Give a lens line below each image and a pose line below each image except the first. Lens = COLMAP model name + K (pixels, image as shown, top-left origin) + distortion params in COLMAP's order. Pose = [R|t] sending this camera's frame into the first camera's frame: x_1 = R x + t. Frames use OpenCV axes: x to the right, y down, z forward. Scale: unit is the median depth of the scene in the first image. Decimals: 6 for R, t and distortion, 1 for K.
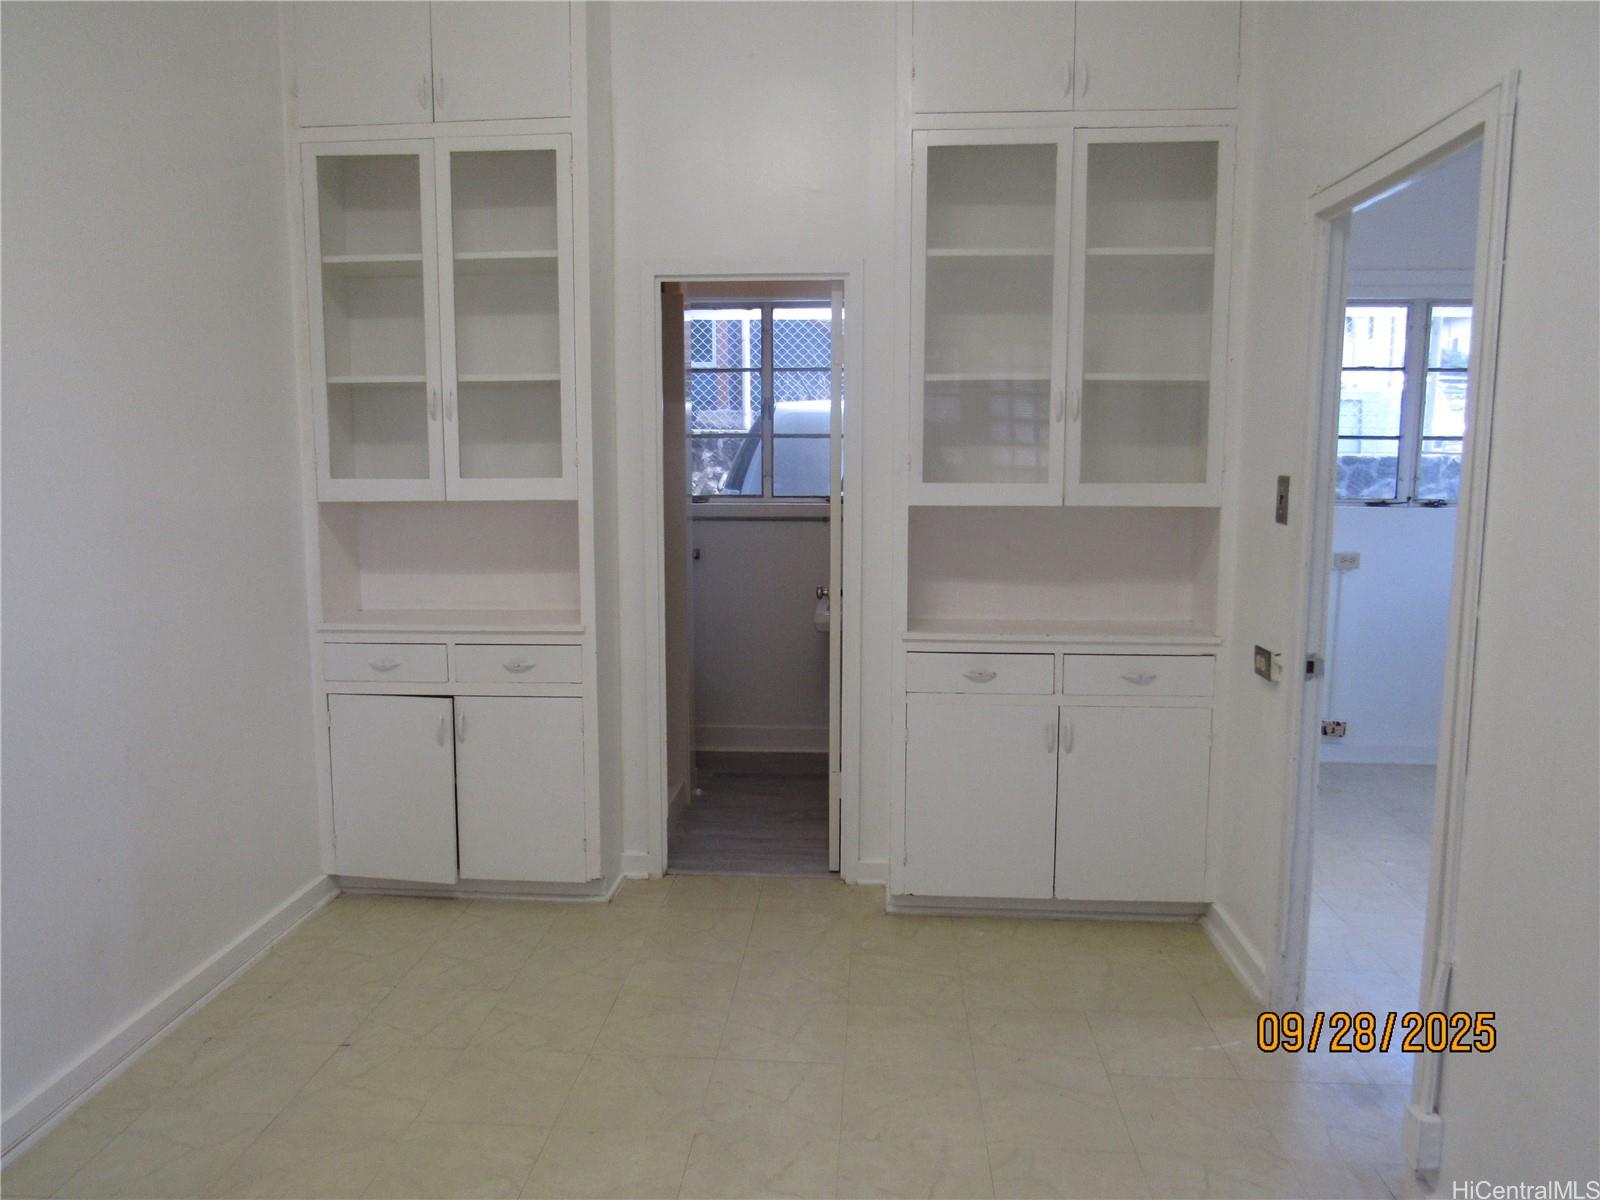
lens RADIAL K [[1153.6, 0, 799.7], [0, 1153.6, 601.1], [0, 0, 1]] dist [-0.025670, 0.020561]
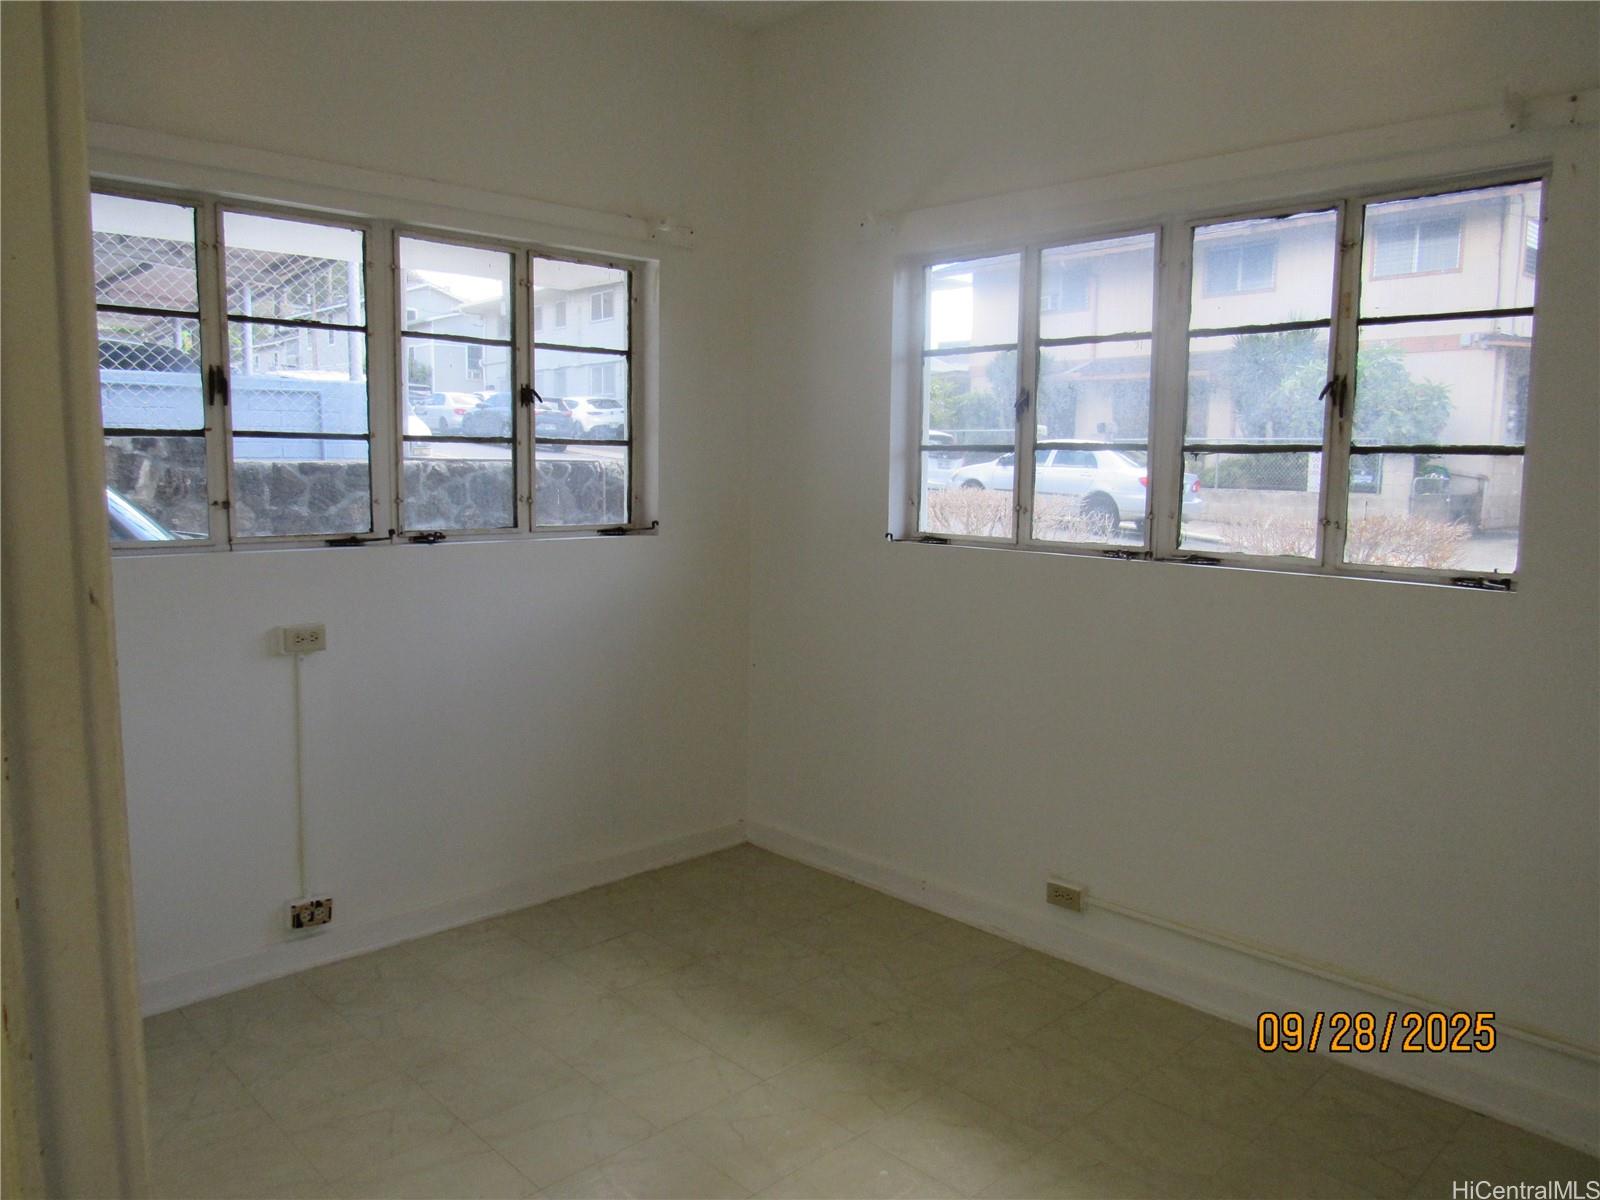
lens RADIAL K [[1153.6, 0, 797.6], [0, 1153.6, 596.8], [0, 0, 1]] dist [-0.025670, 0.020561]
pose [[0.672879, -0.079807, 0.735435, 0.204359], [0.084432, 0.995952, 0.030827, -0.052805], [-0.734918, 0.041351, 0.676894, 0.392021]]
